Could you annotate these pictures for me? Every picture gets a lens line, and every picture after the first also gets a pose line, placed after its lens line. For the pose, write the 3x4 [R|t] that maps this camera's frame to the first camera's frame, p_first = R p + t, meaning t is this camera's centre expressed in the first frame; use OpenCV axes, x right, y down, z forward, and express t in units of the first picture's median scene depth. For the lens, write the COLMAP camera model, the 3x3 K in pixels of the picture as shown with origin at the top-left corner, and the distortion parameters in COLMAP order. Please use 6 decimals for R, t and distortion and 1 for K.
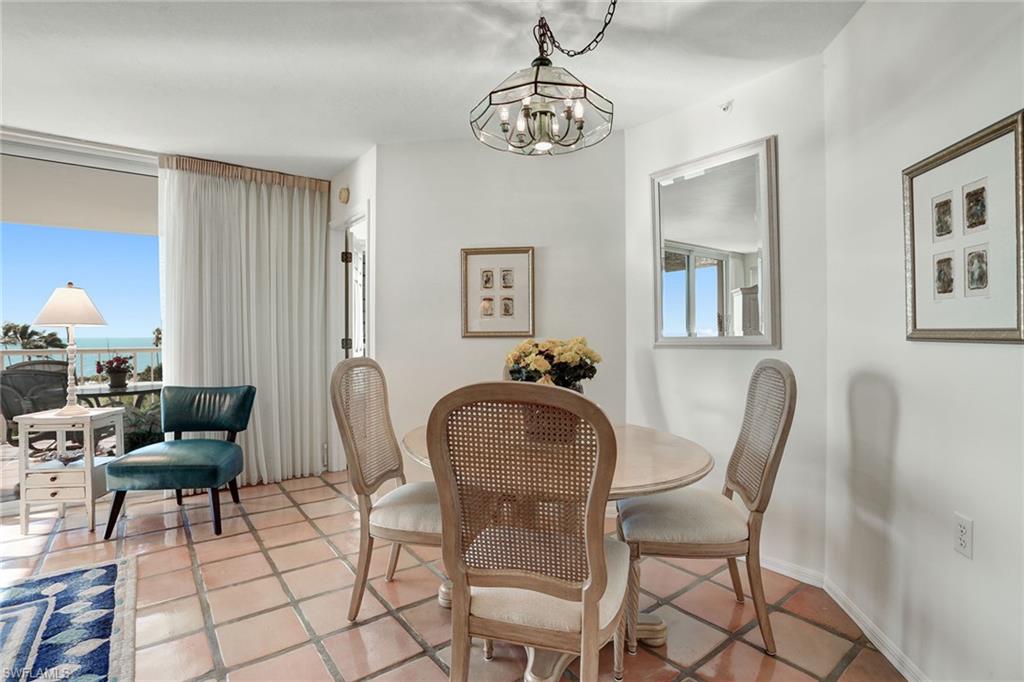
lens RADIAL K [[494.8, 0, 511.1], [0, 494.8, 337.0], [0, 0, 1]] dist [-0.078124, 0.031841]
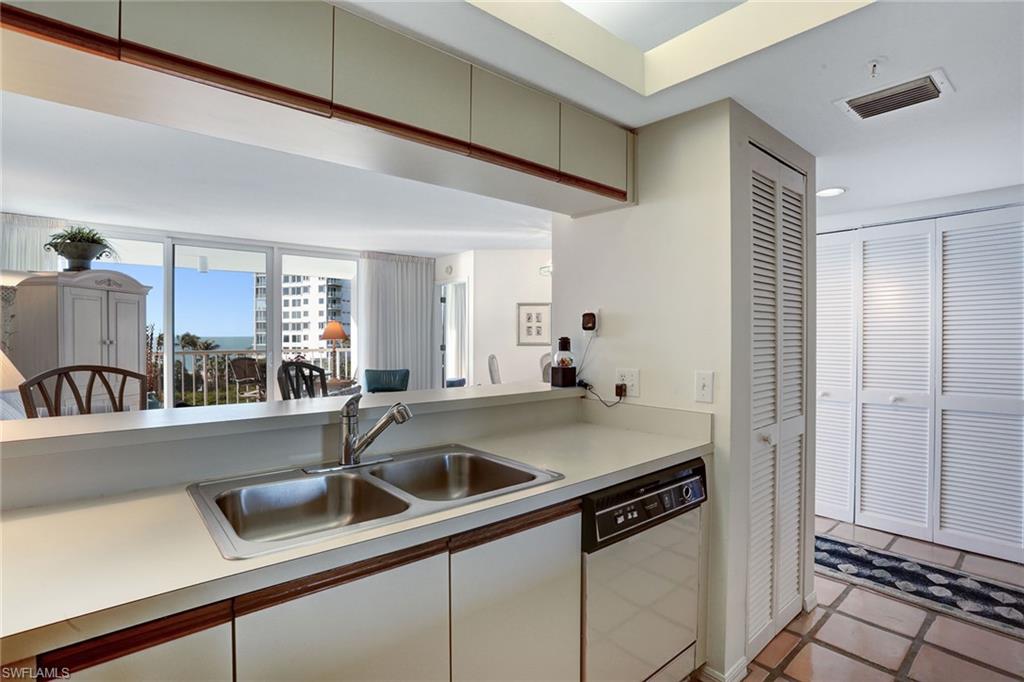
lens RADIAL K [[494.8, 0, 511.1], [0, 494.8, 337.0], [0, 0, 1]] dist [-0.078124, 0.031841]
pose [[0.998507, 0.003250, 0.054527, -0.241859], [-0.003050, 0.999988, -0.003749, -0.026824], [-0.054538, 0.003577, 0.998505, -1.112848]]
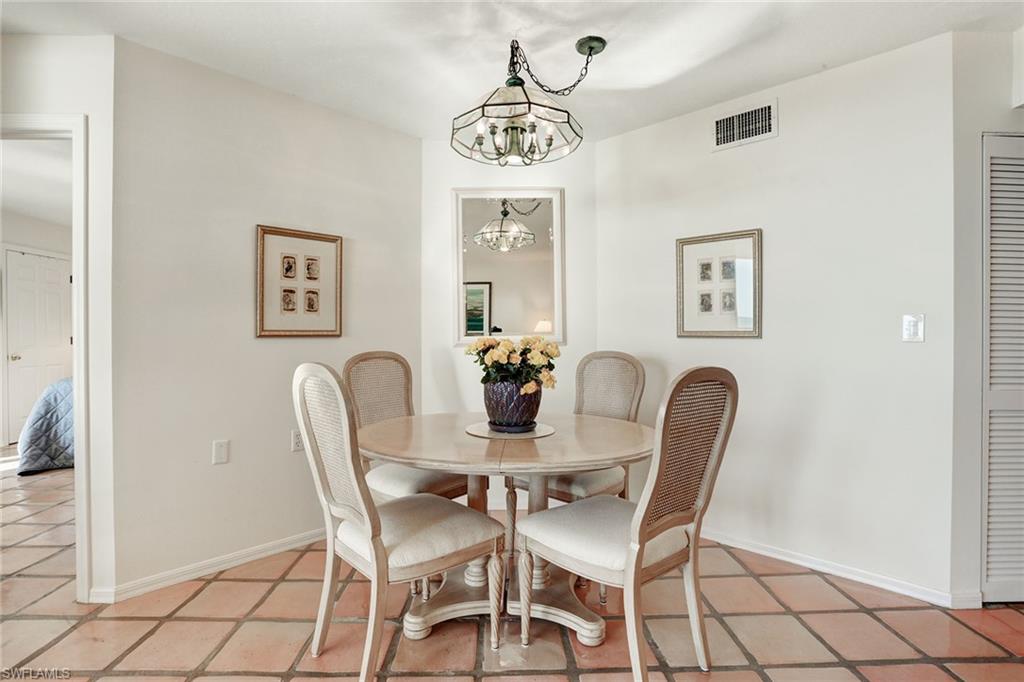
lens RADIAL K [[494.8, 0, 511.1], [0, 494.8, 337.0], [0, 0, 1]] dist [-0.078124, 0.031841]
pose [[0.584835, -0.000001, 0.811152, -0.496466], [0.003304, 0.999992, -0.002380, 0.003721], [-0.811145, 0.004072, 0.584830, 0.226001]]
